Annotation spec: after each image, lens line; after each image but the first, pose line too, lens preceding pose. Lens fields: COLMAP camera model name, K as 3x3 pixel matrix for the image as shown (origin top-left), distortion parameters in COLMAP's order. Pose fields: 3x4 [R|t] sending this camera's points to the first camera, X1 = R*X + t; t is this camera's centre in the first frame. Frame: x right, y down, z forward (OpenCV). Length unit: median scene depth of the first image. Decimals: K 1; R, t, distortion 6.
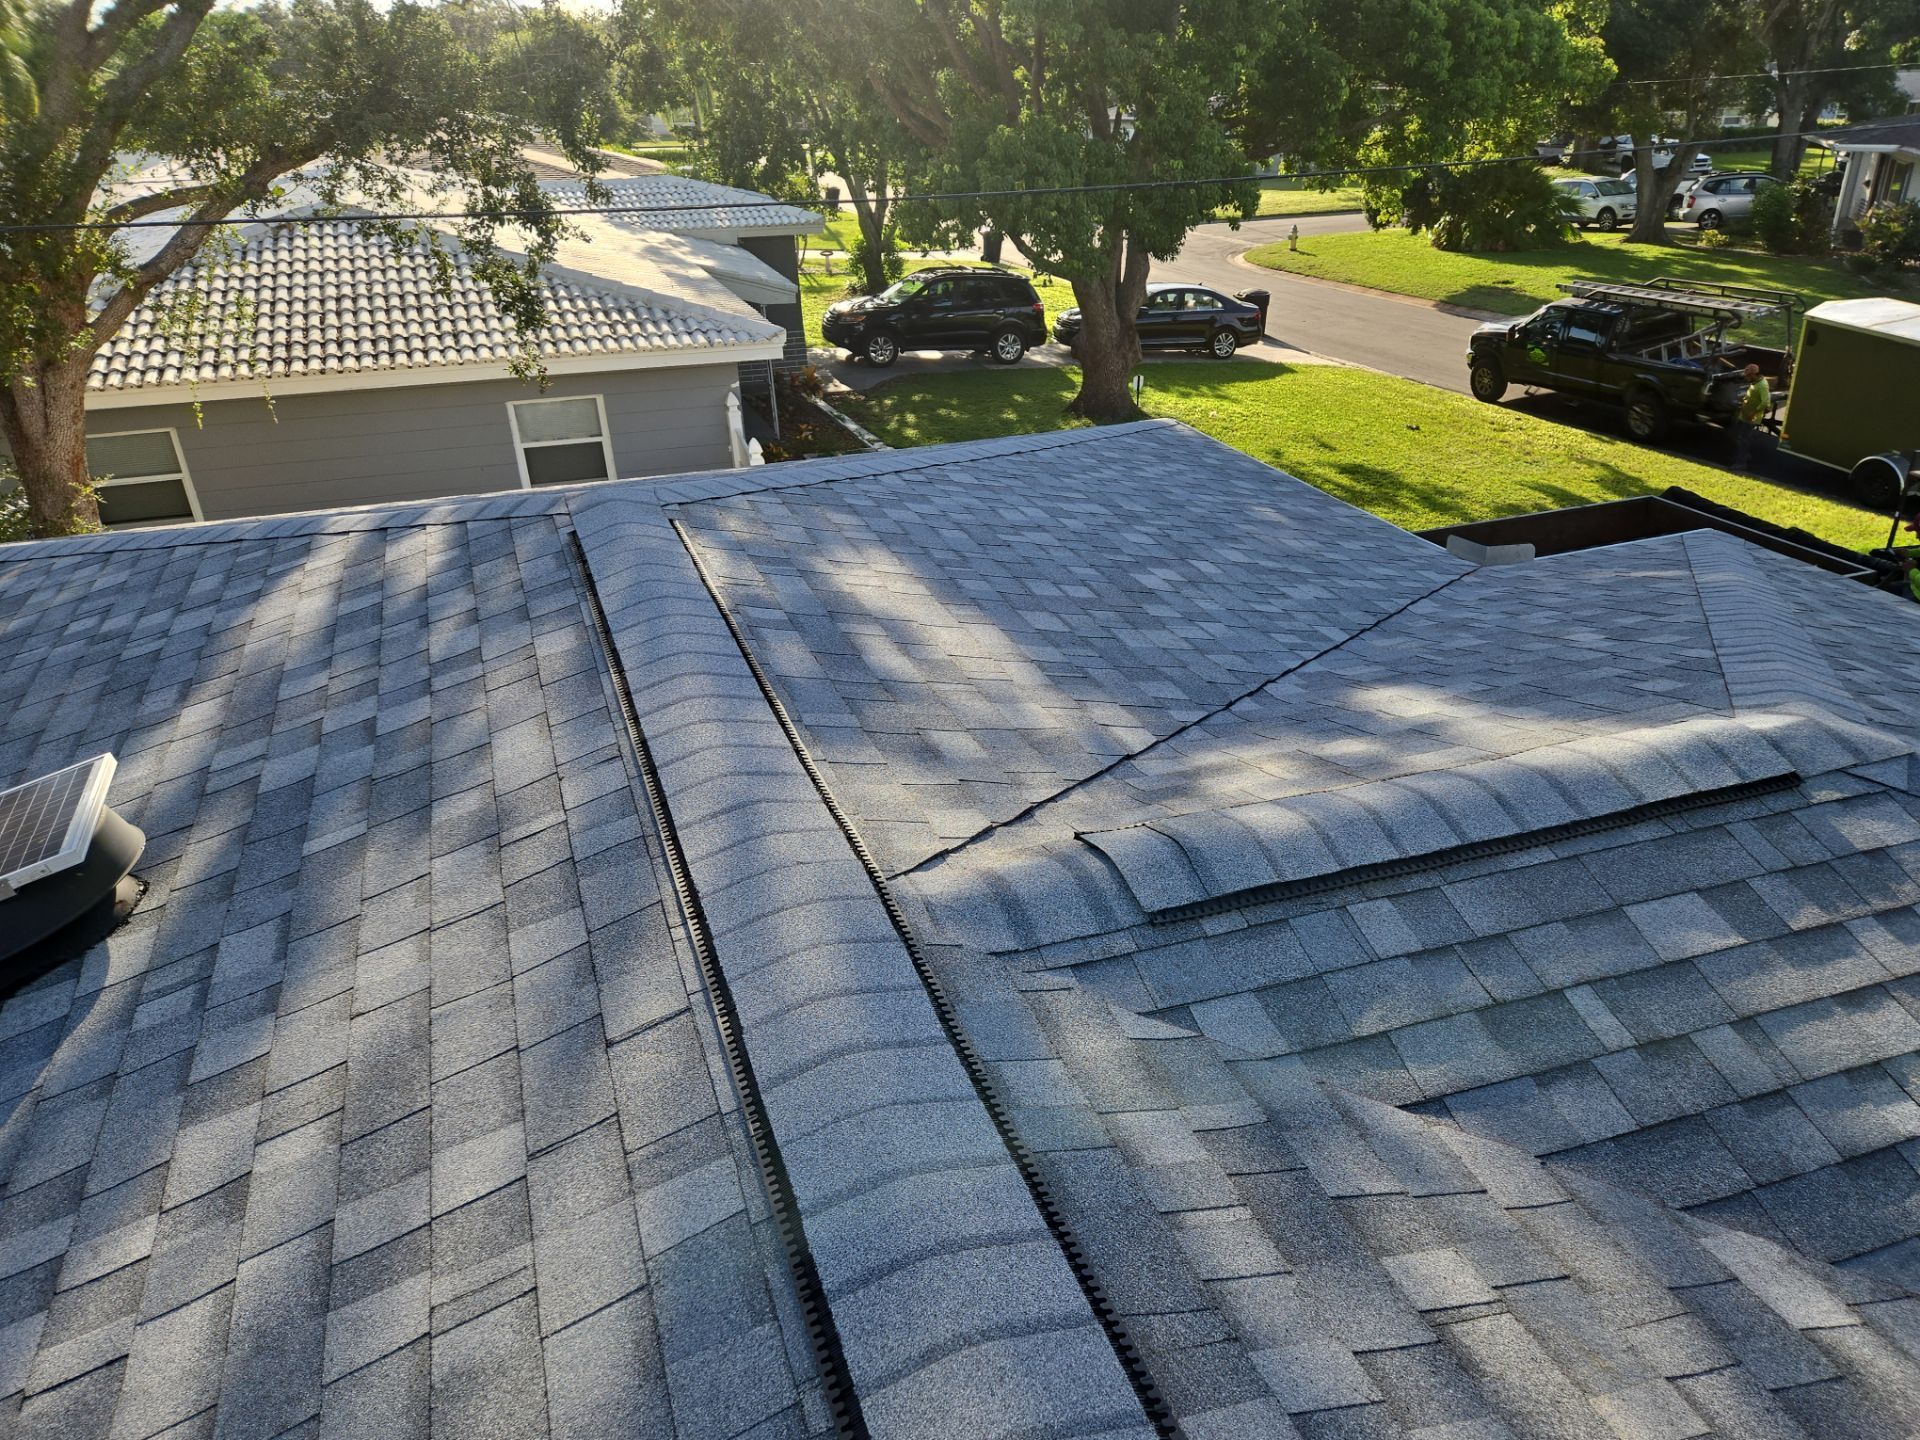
lens RADIAL K [[1370.7, 0, 1011.3], [0, 1370.7, 781.8], [0, 0, 1]] dist [0.084804, -0.077649]
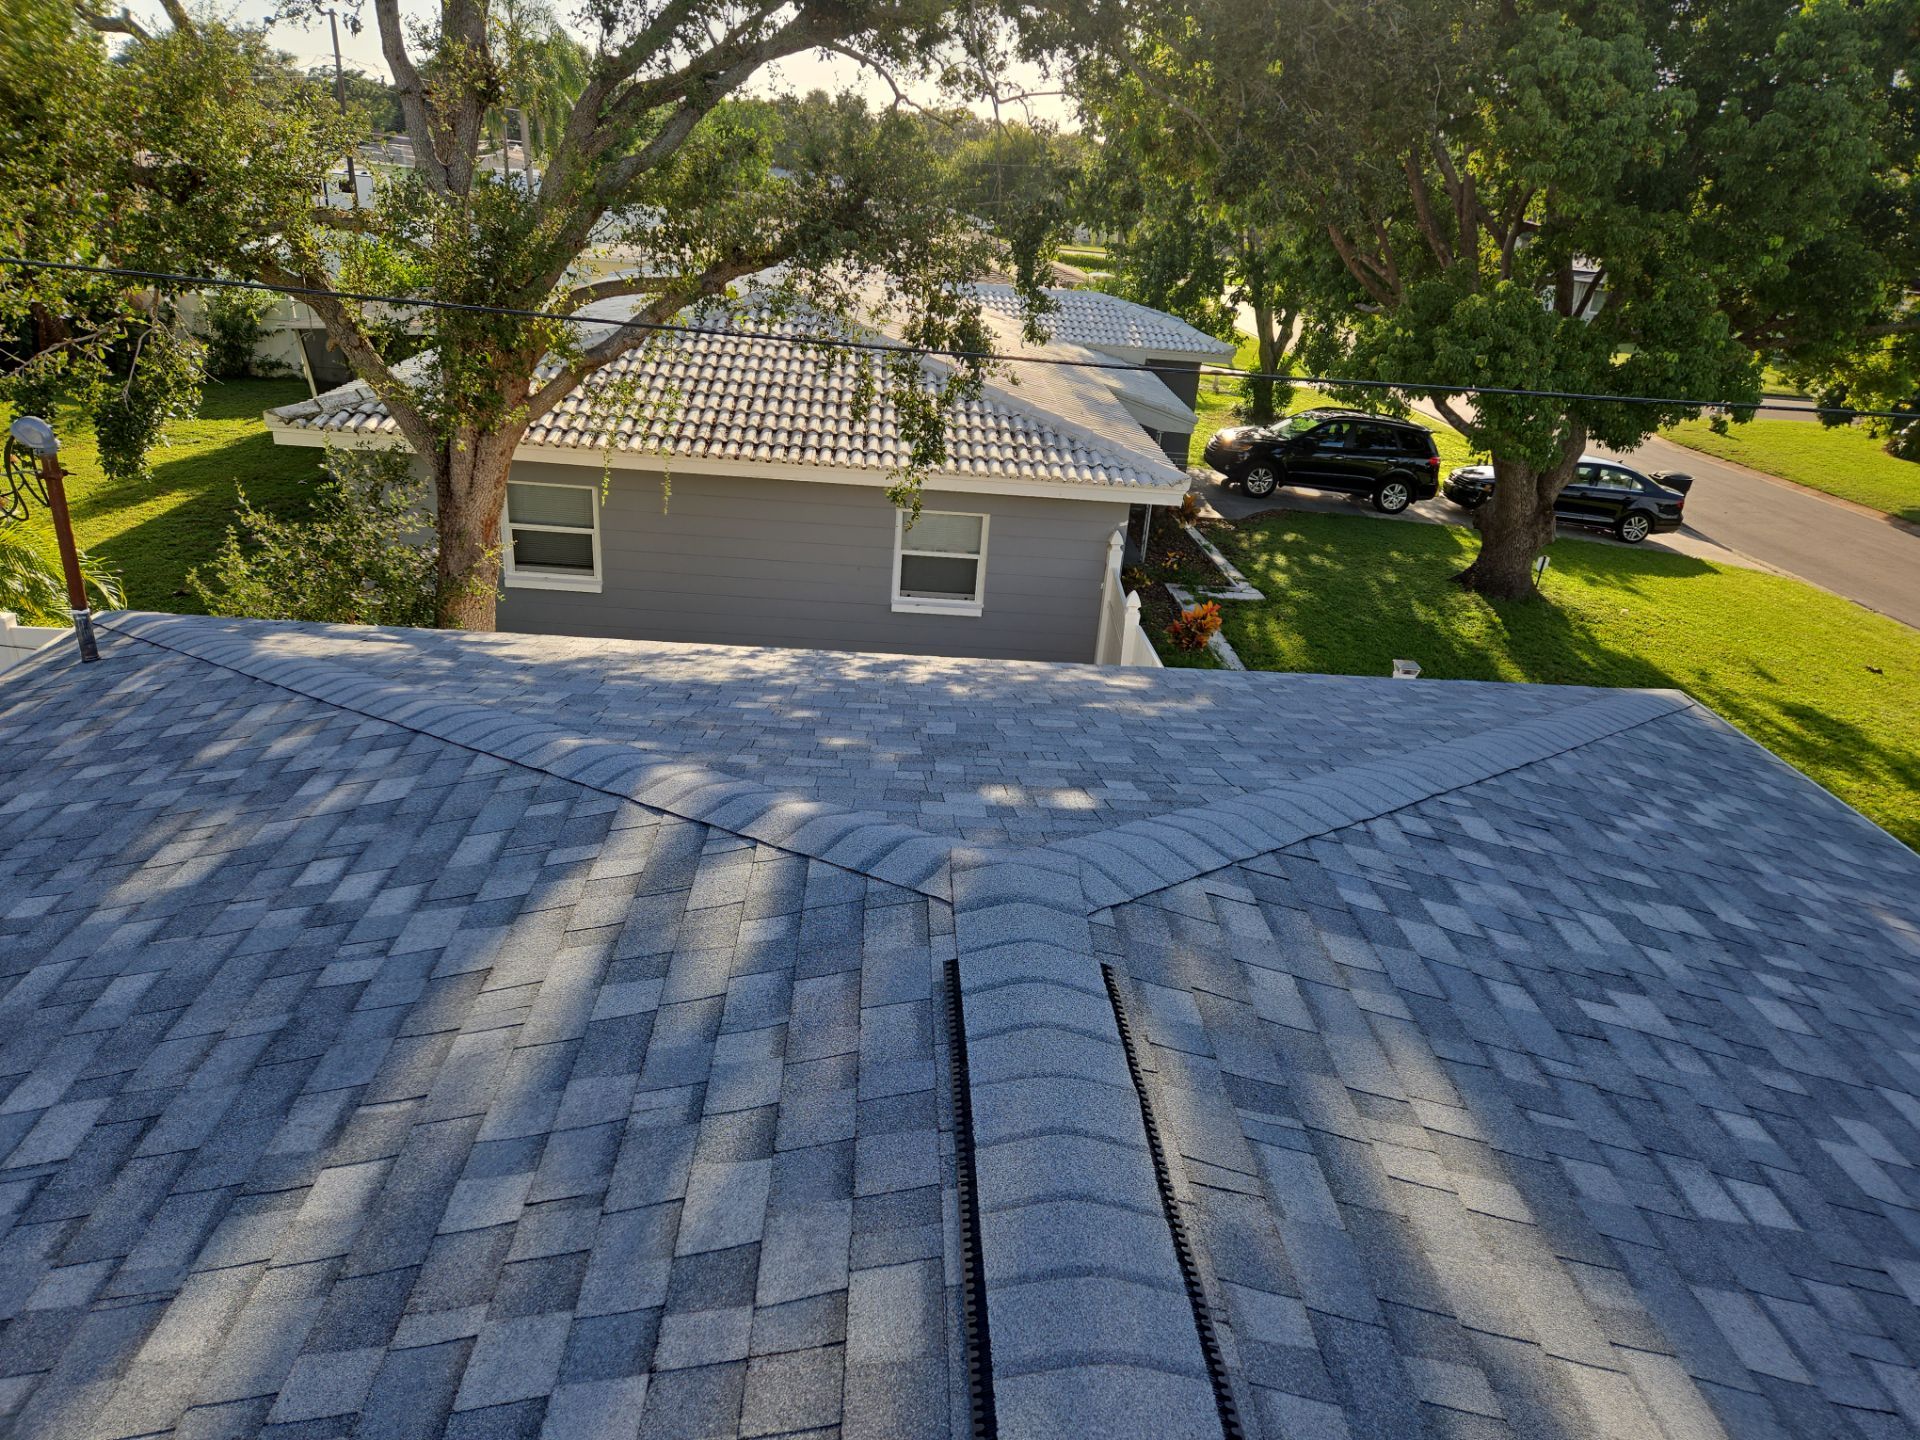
lens RADIAL K [[1273.5, 0, 959.8], [0, 1273.5, 729.6], [0, 0, 1]] dist [0.087947, -0.074357]
pose [[0.947327, 0.205605, -0.245557, -0.067623], [-0.223673, 0.973491, -0.047800, -0.089991], [0.229220, 0.100207, 0.968203, 0.150095]]
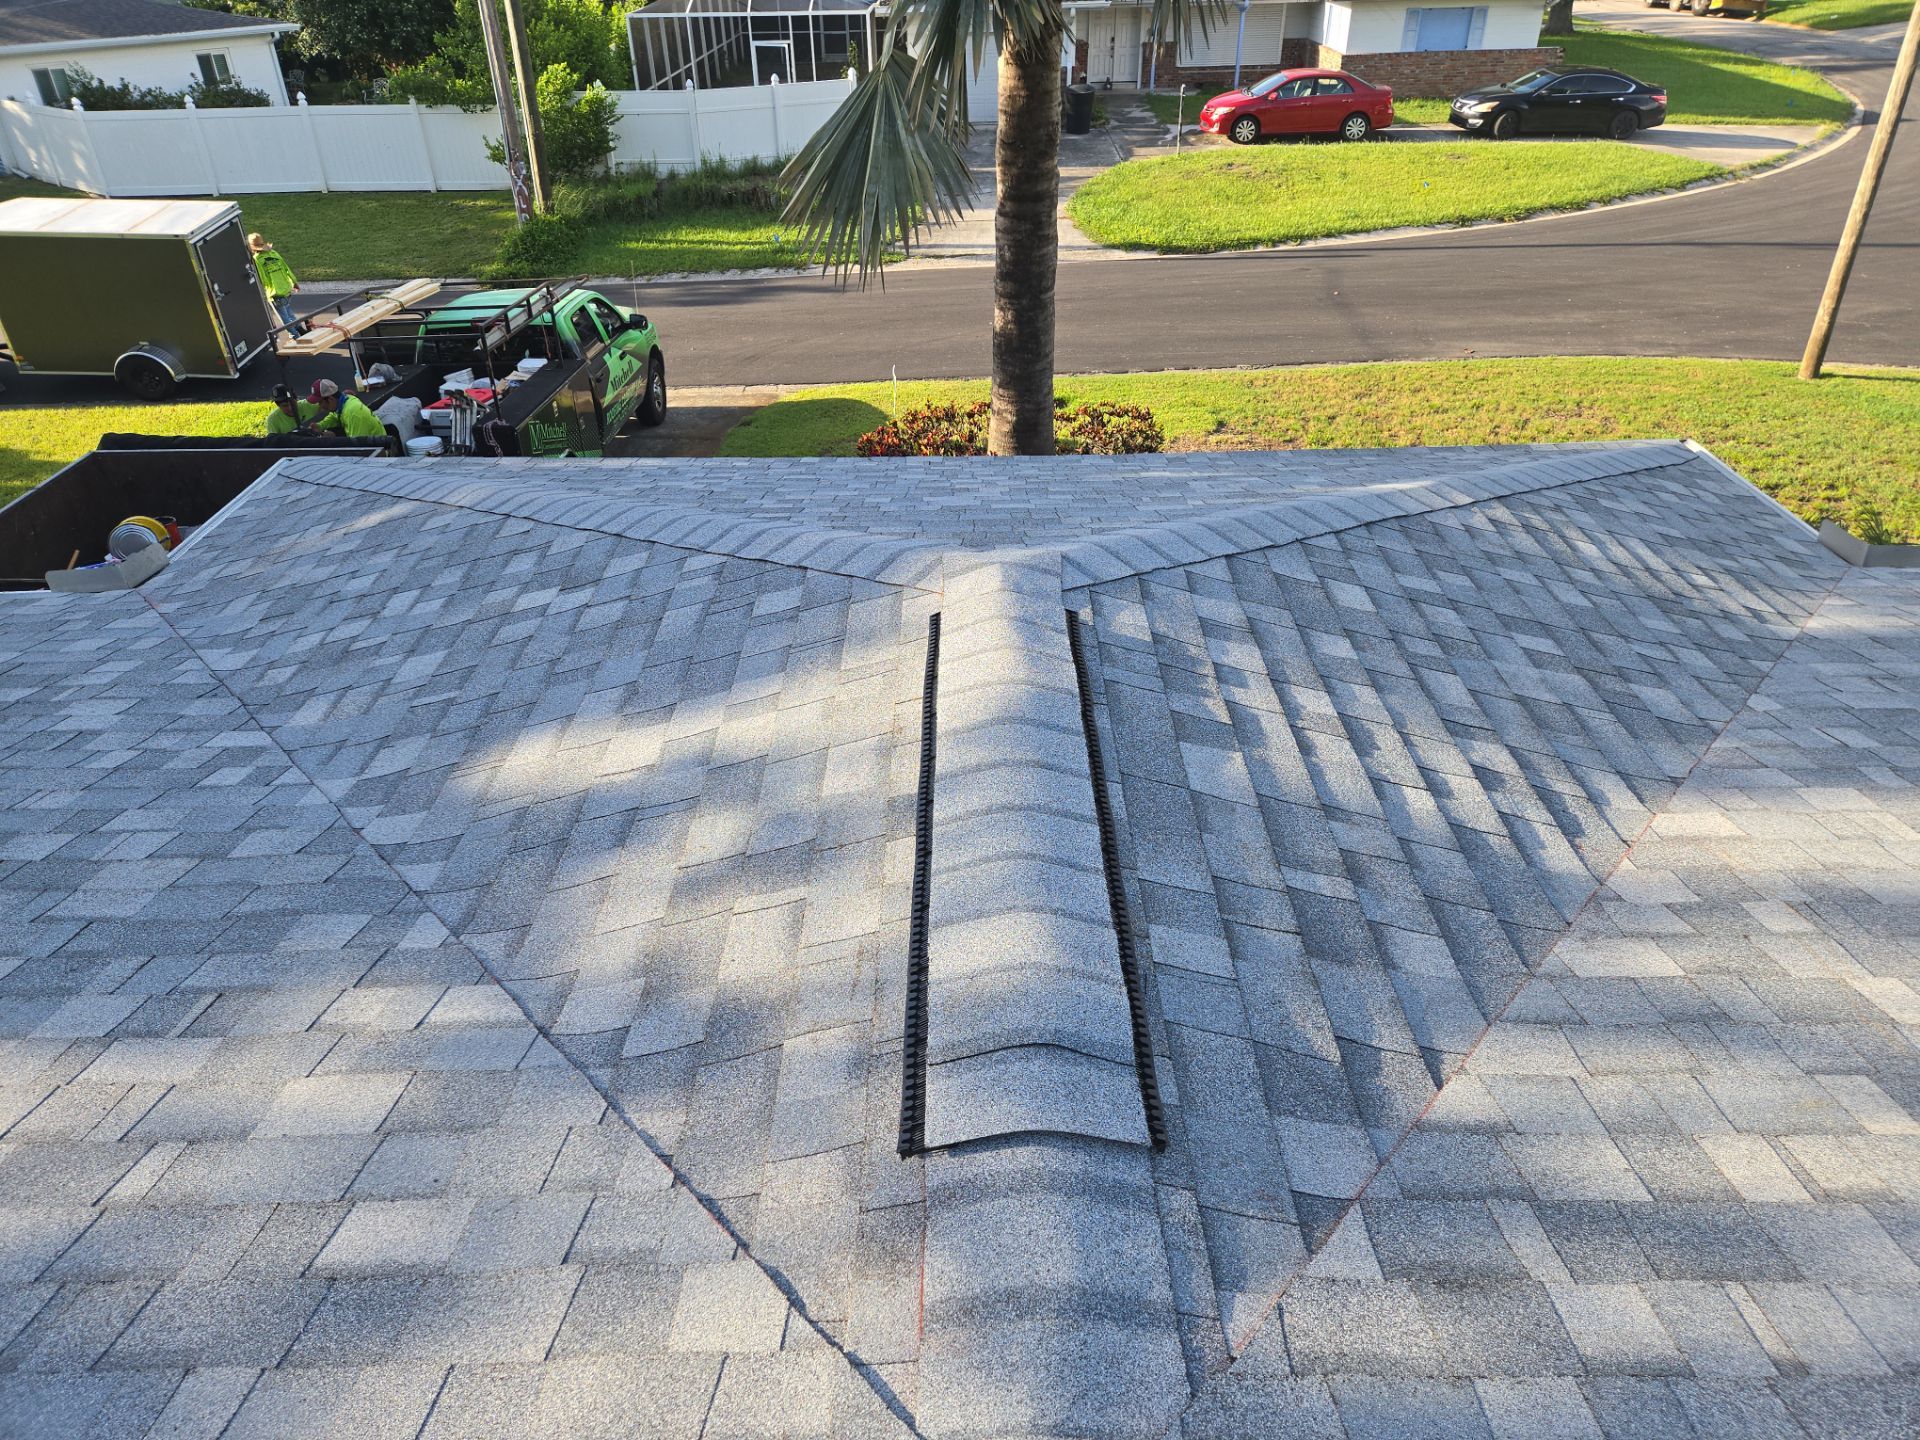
lens RADIAL K [[1286.4, 0, 955.8], [0, 1286.4, 732.4], [0, 0, 1]] dist [0.084667, -0.079910]
pose [[0.355129, -0.496617, 0.791994, -0.071338], [0.445326, 0.834782, 0.323763, -0.067913], [-0.821929, 0.237718, 0.517612, 0.137982]]
